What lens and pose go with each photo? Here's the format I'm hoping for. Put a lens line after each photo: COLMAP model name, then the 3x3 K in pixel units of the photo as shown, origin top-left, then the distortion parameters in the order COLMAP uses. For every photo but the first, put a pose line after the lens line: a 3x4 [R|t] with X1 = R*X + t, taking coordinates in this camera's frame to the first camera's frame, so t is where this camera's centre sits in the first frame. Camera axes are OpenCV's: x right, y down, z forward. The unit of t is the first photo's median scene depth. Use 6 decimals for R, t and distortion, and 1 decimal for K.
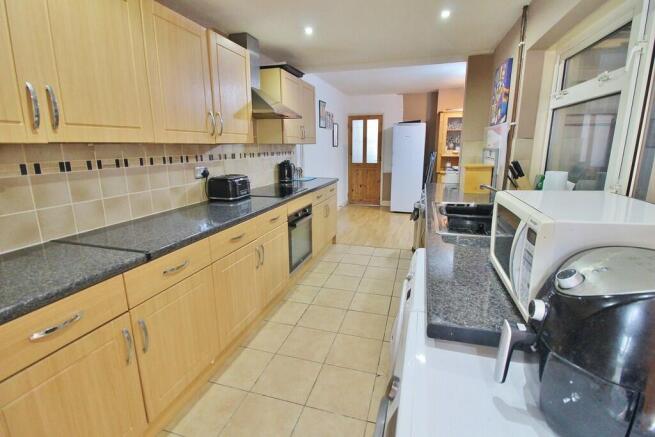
lens RADIAL K [[303.8, 0, 327.2], [0, 303.8, 212.7], [0, 0, 1]] dist [-0.014411, -0.003559]
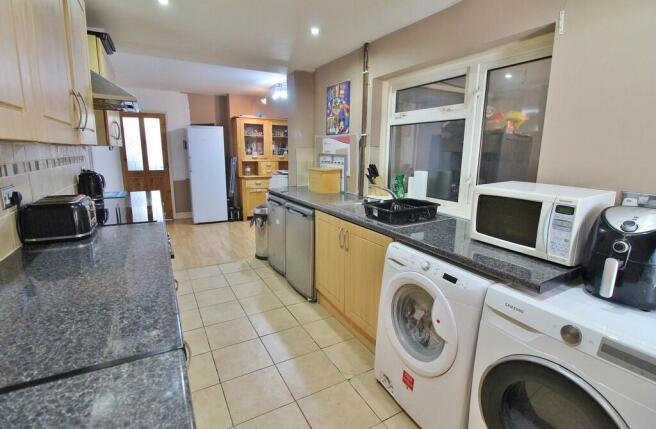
lens RADIAL K [[308.9, 0, 330.8], [0, 308.9, 209.9], [0, 0, 1]] dist [-0.022263, -0.000866]
pose [[0.689308, -0.120975, 0.714296, -0.291289], [0.139299, 0.989694, 0.033191, -0.034267], [-0.710950, 0.076622, 0.699056, 0.158190]]
